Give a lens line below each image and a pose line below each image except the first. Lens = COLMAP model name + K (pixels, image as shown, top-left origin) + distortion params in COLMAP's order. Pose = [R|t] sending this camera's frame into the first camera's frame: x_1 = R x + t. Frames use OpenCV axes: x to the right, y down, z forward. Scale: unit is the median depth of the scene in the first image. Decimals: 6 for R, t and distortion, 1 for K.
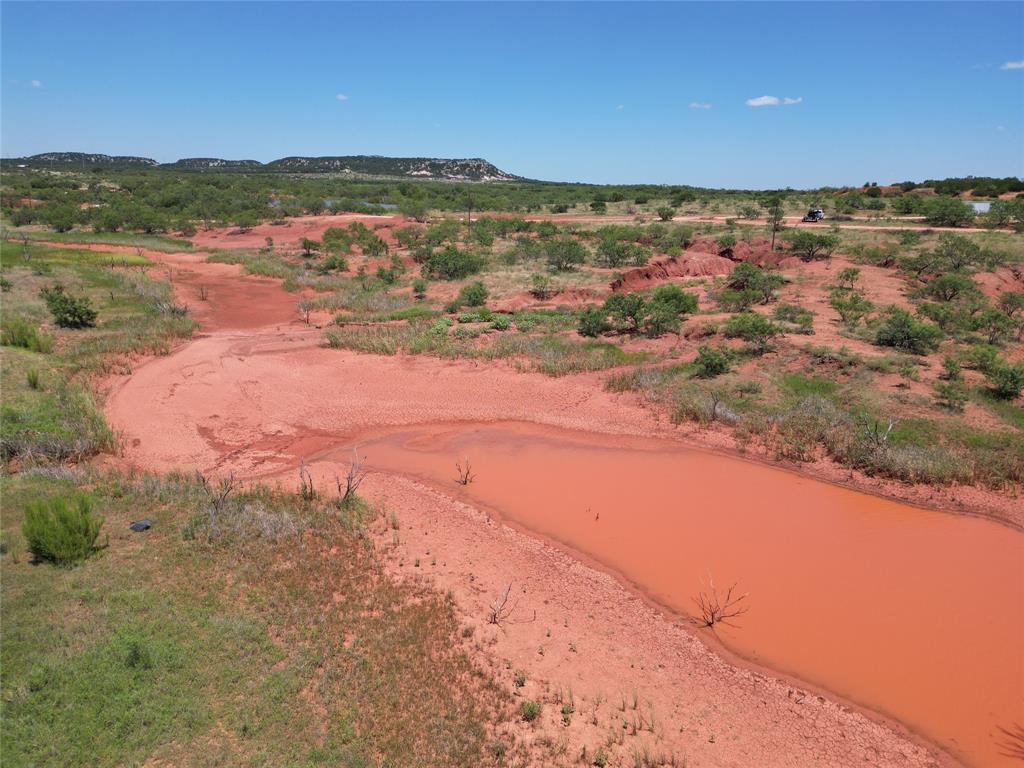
lens RADIAL K [[711.7, 0, 509.2], [0, 711.7, 388.8], [0, 0, 1]] dist [0.042646, -0.031786]
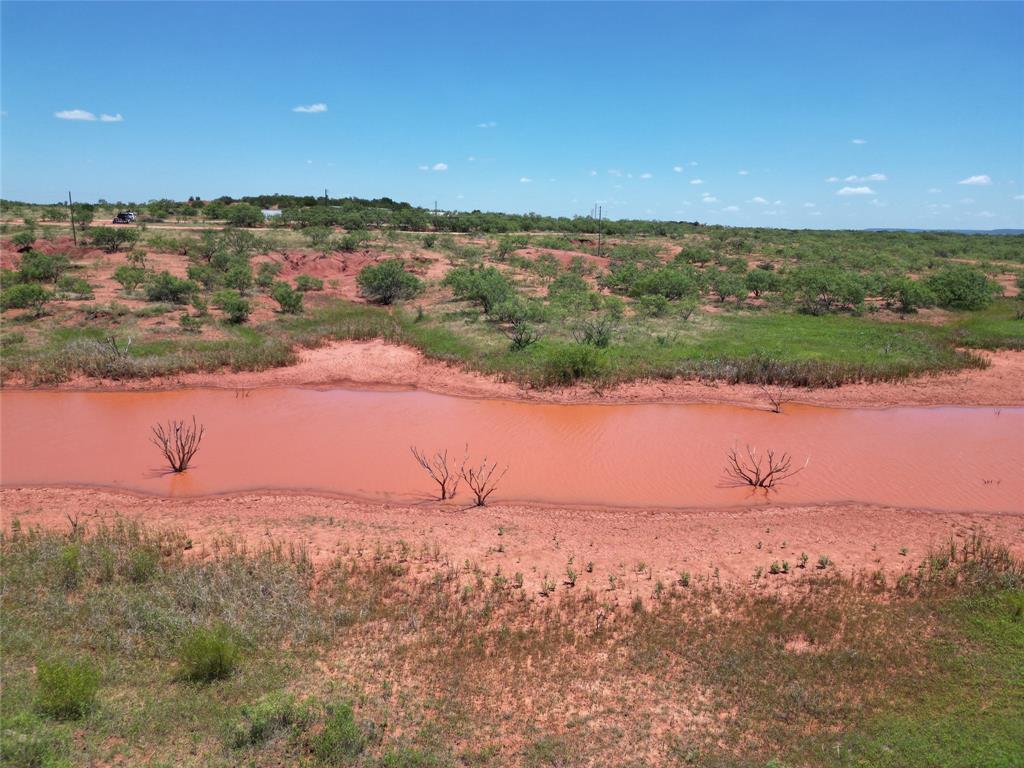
lens RADIAL K [[711.7, 0, 516.0], [0, 711.7, 390.9], [0, 0, 1]] dist [0.042646, -0.031786]
pose [[0.684587, -0.172484, 0.708230, 0.041389], [0.196673, 0.979274, 0.048387, 0.101193], [-0.701898, 0.106165, 0.704321, -0.173097]]
